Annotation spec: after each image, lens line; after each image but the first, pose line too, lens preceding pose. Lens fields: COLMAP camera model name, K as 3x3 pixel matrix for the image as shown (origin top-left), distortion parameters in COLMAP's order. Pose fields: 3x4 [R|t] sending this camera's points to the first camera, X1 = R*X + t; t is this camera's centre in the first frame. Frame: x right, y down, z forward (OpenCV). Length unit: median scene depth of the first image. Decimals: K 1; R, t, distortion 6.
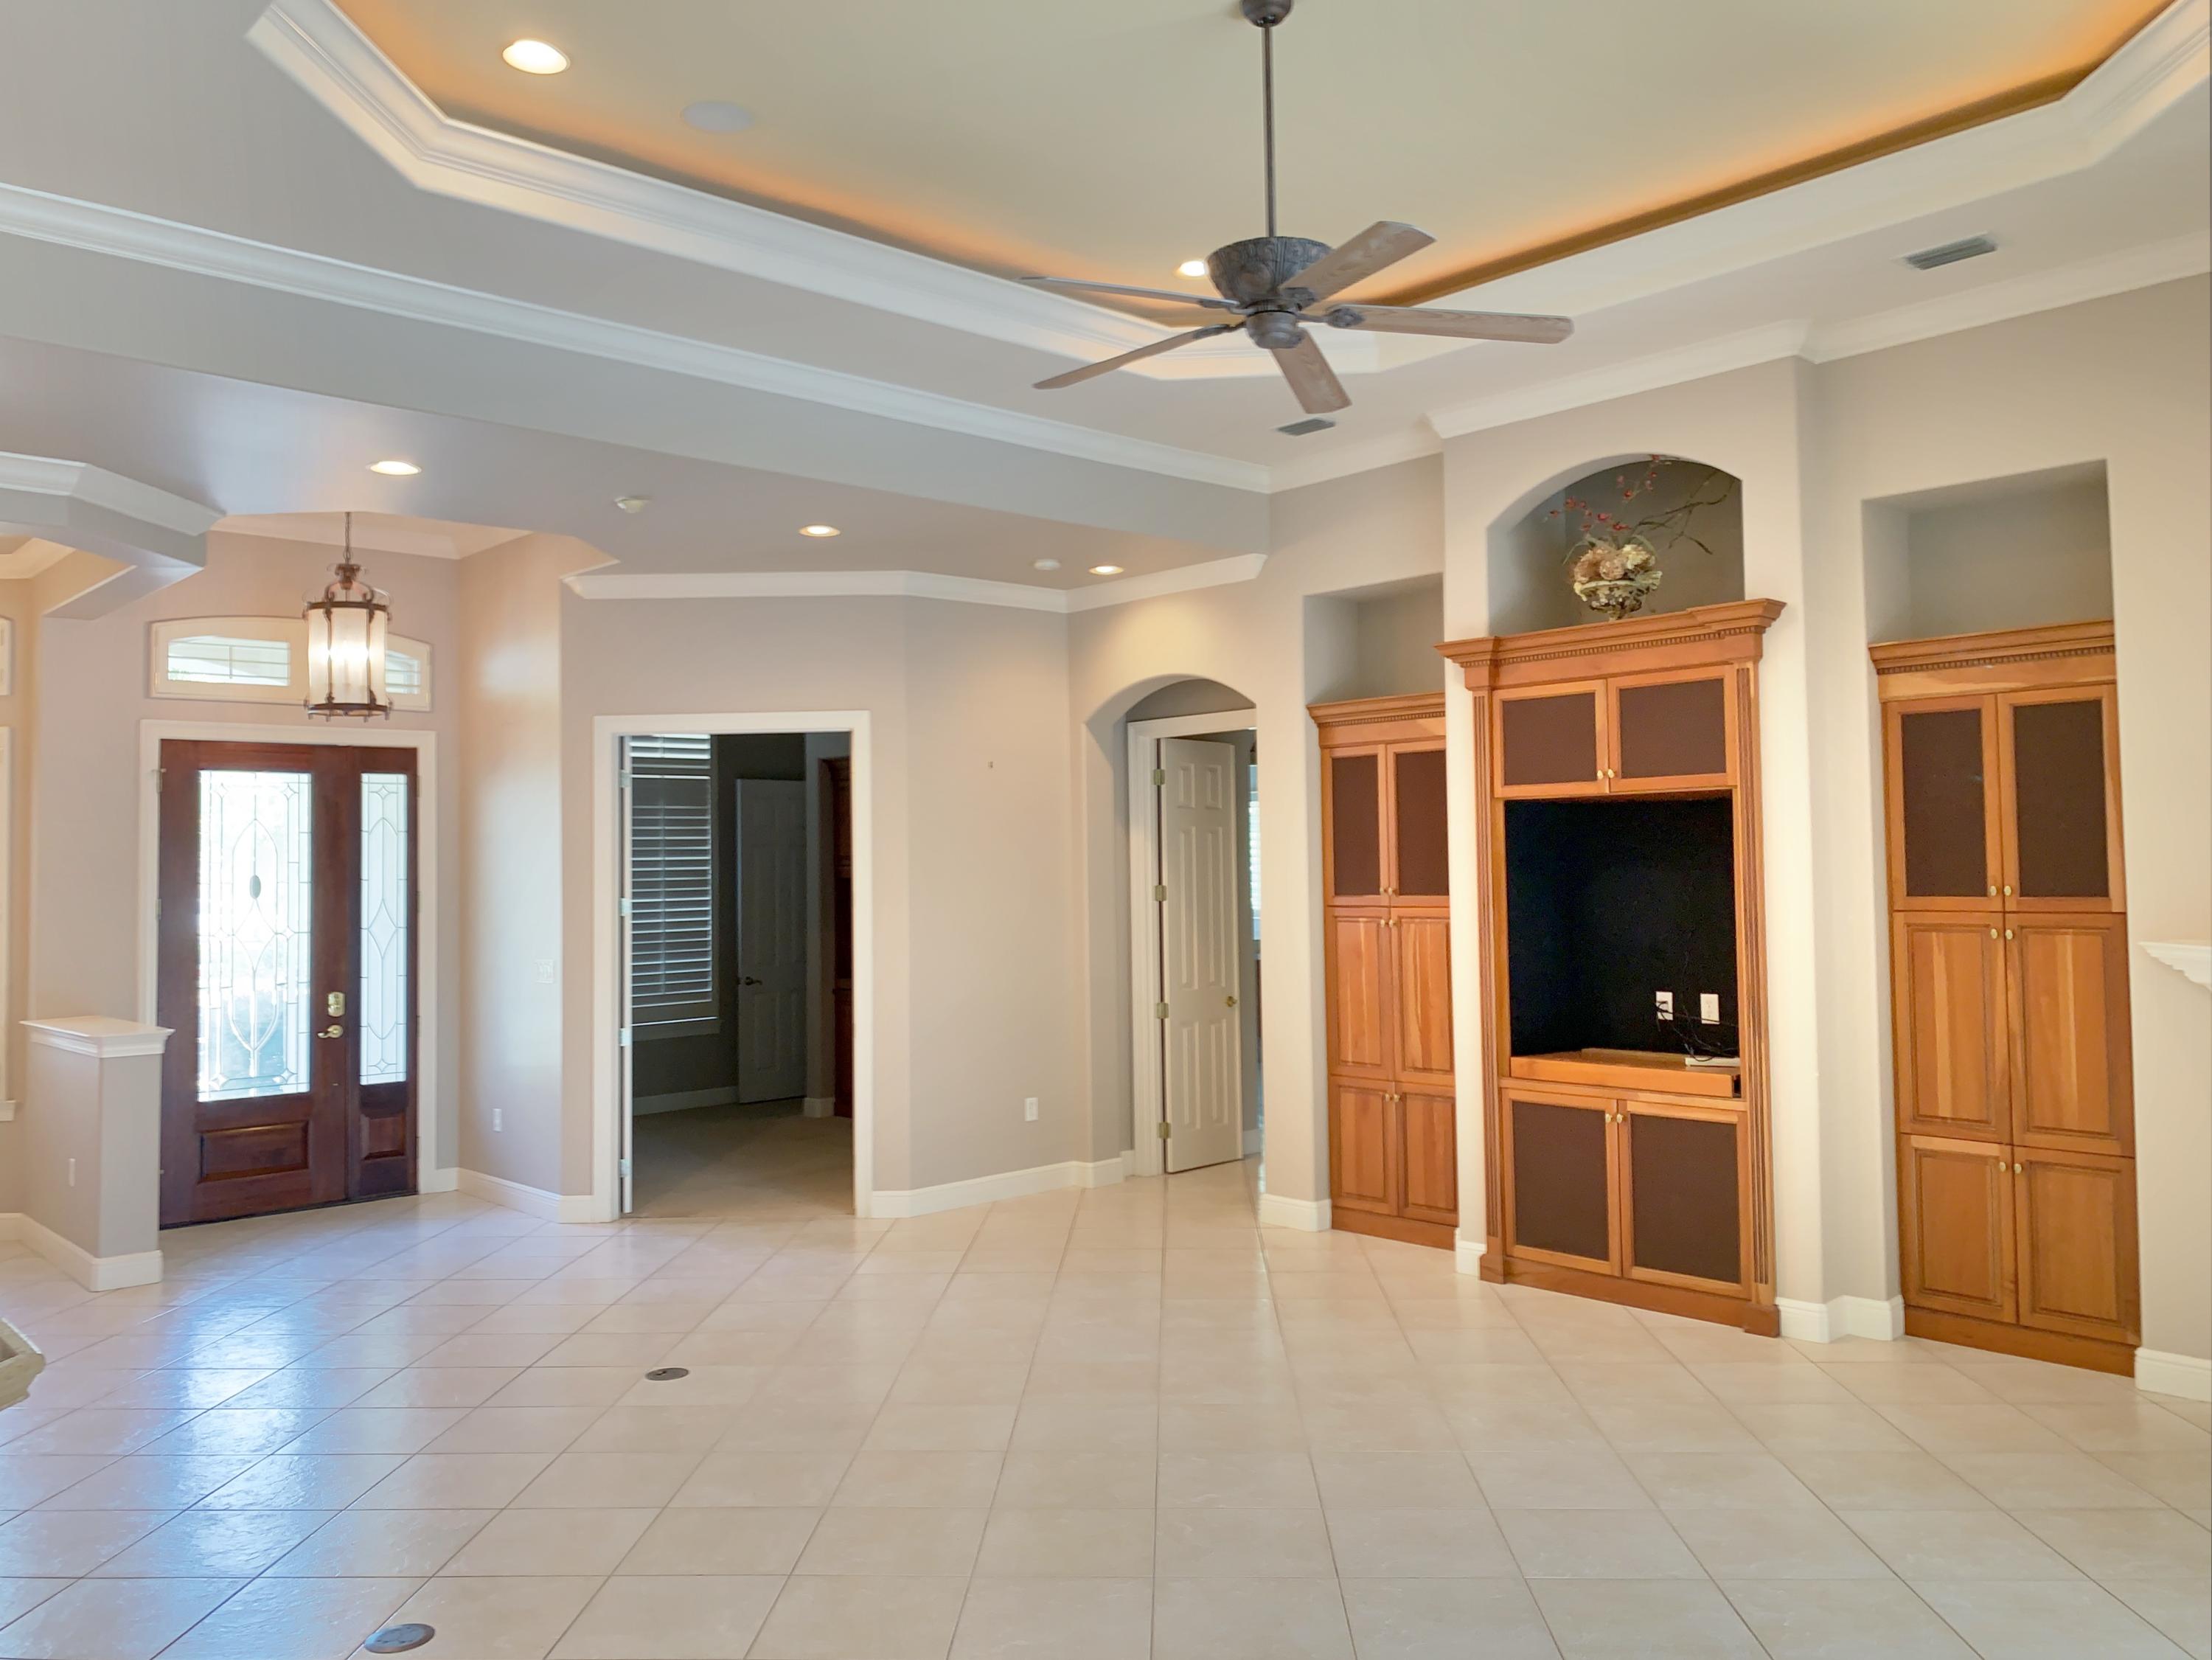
lens RADIAL K [[1673.7, 0, 1106.9], [0, 1673.7, 799.4], [0, 0, 1]] dist [-0.002768, -0.119518]
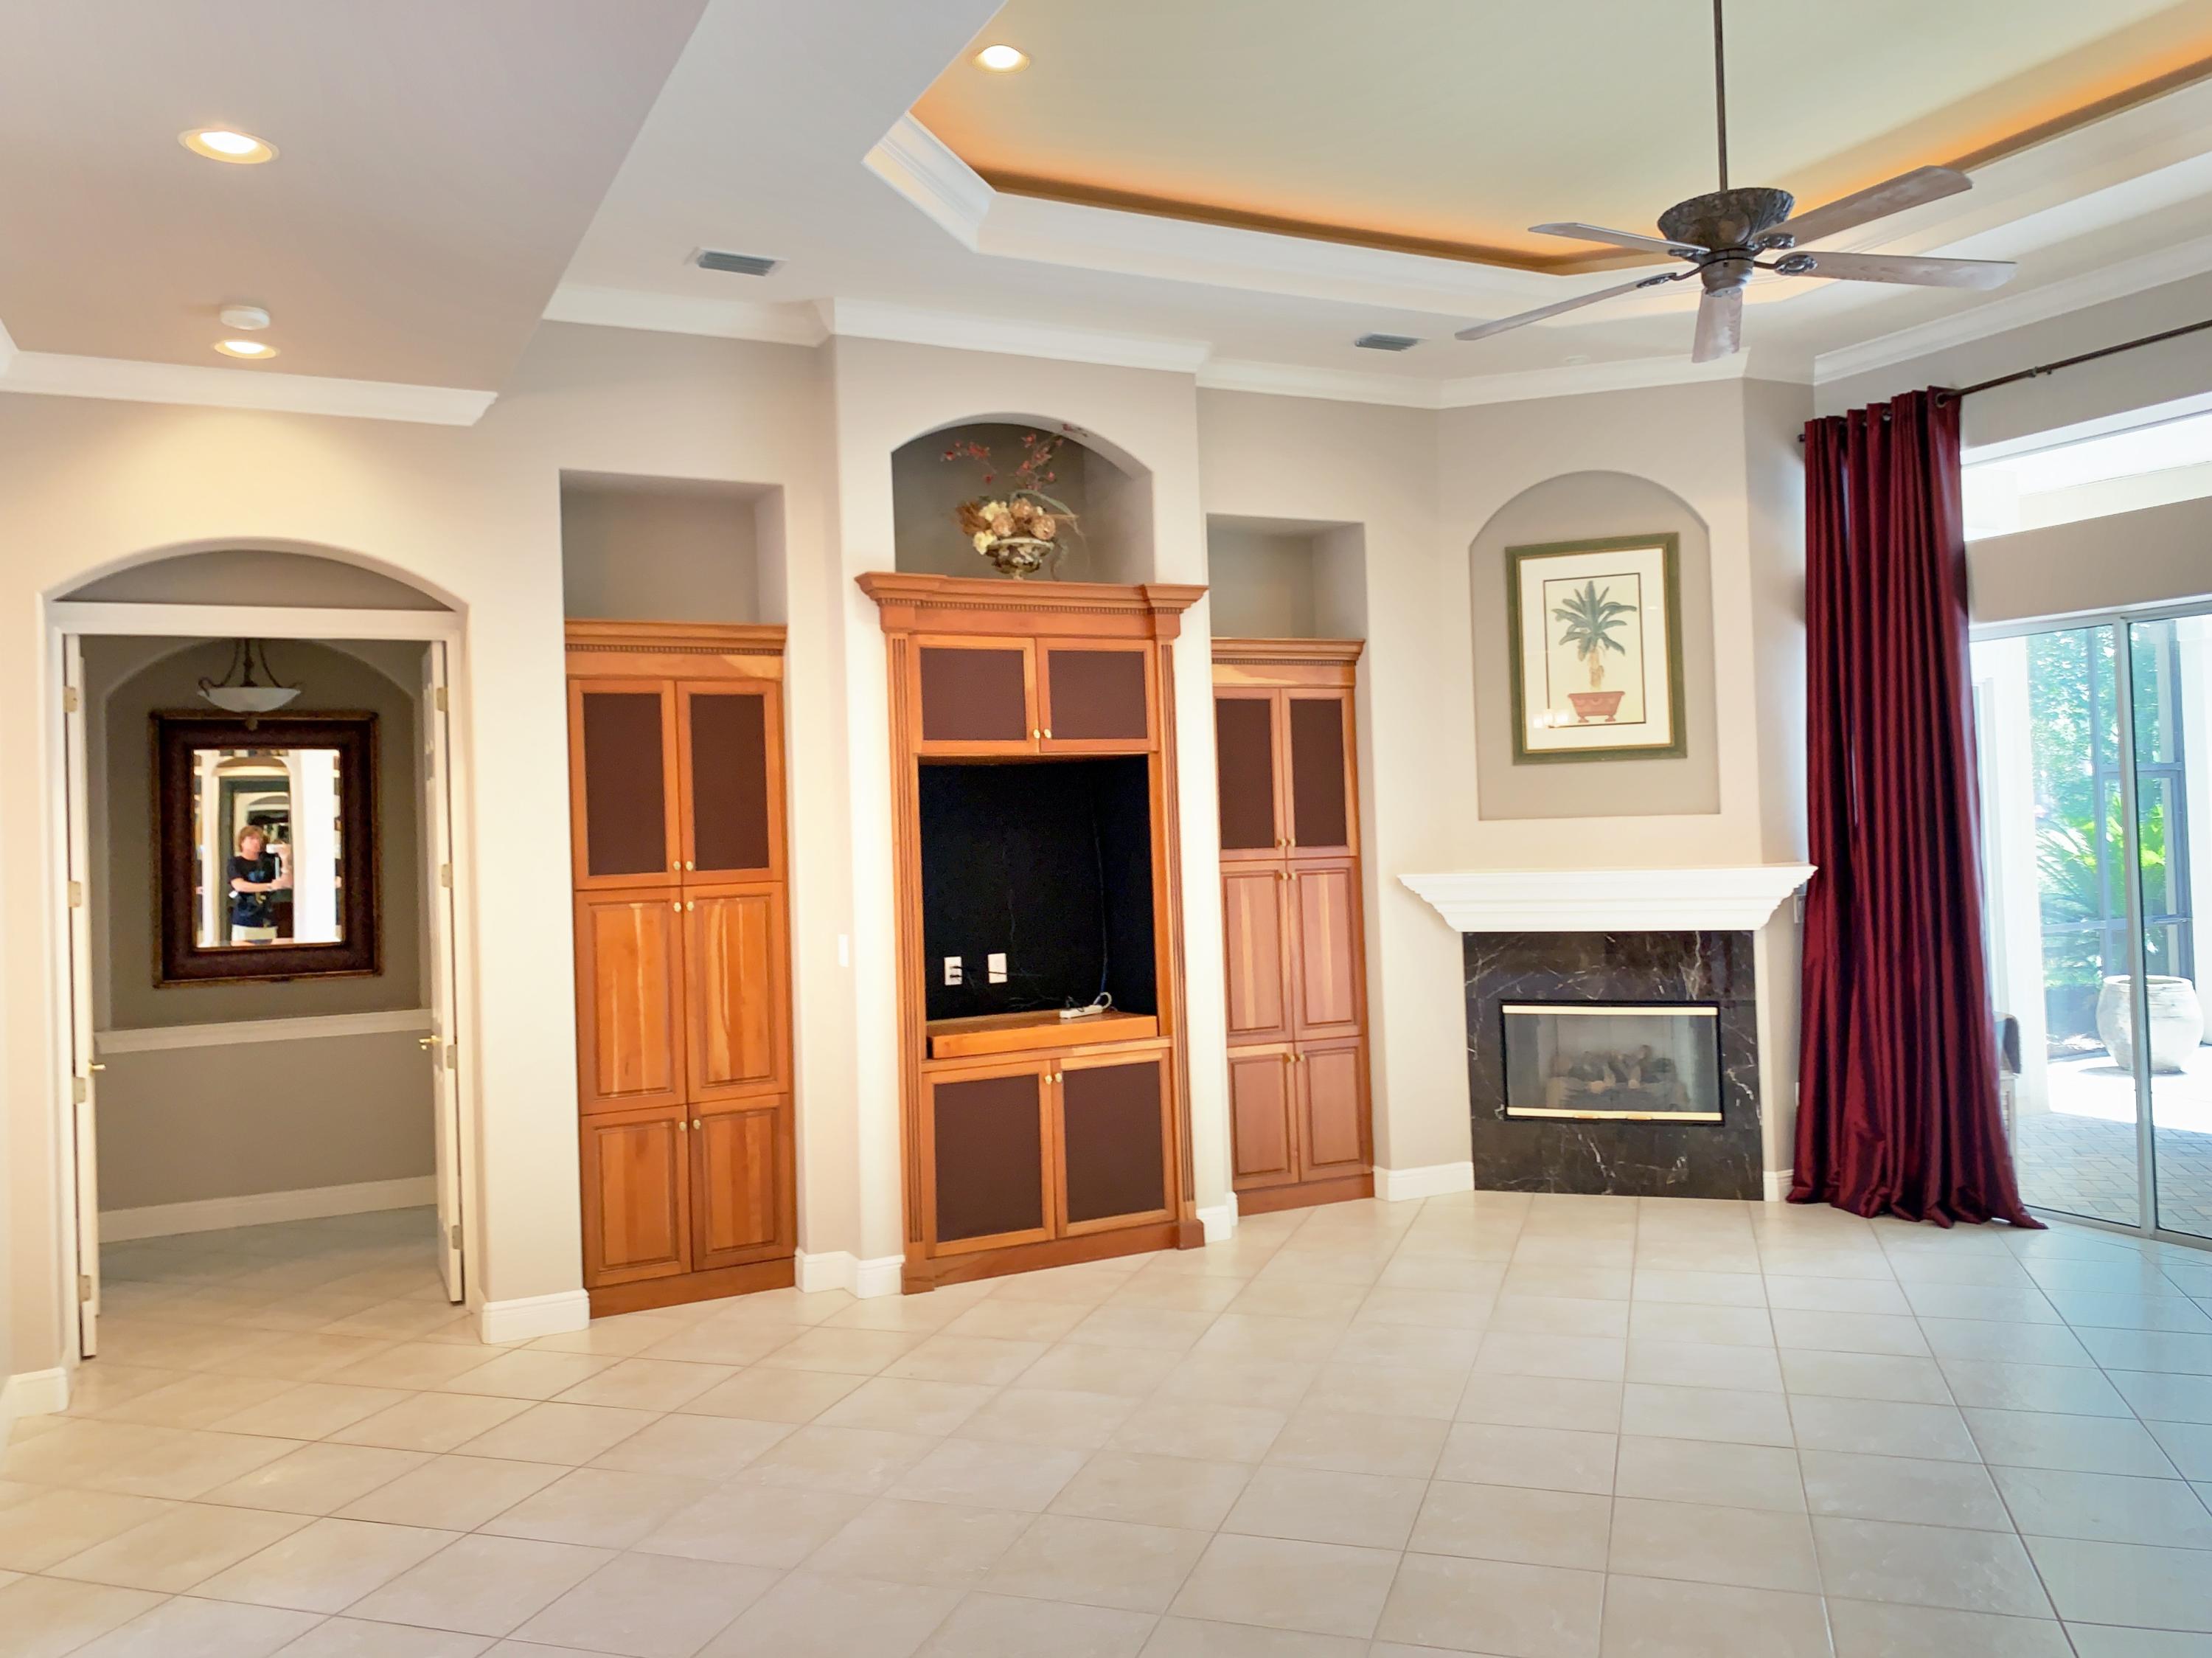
lens RADIAL K [[1645.3, 0, 1105.3], [0, 1645.3, 785.5], [0, 0, 1]] dist [0.003039, -0.000846]
pose [[0.248489, 0.026614, 0.968269, -0.610561], [-0.014600, 0.999612, -0.023728, 0.036372], [-0.968525, -0.008241, 0.248781, 0.689985]]
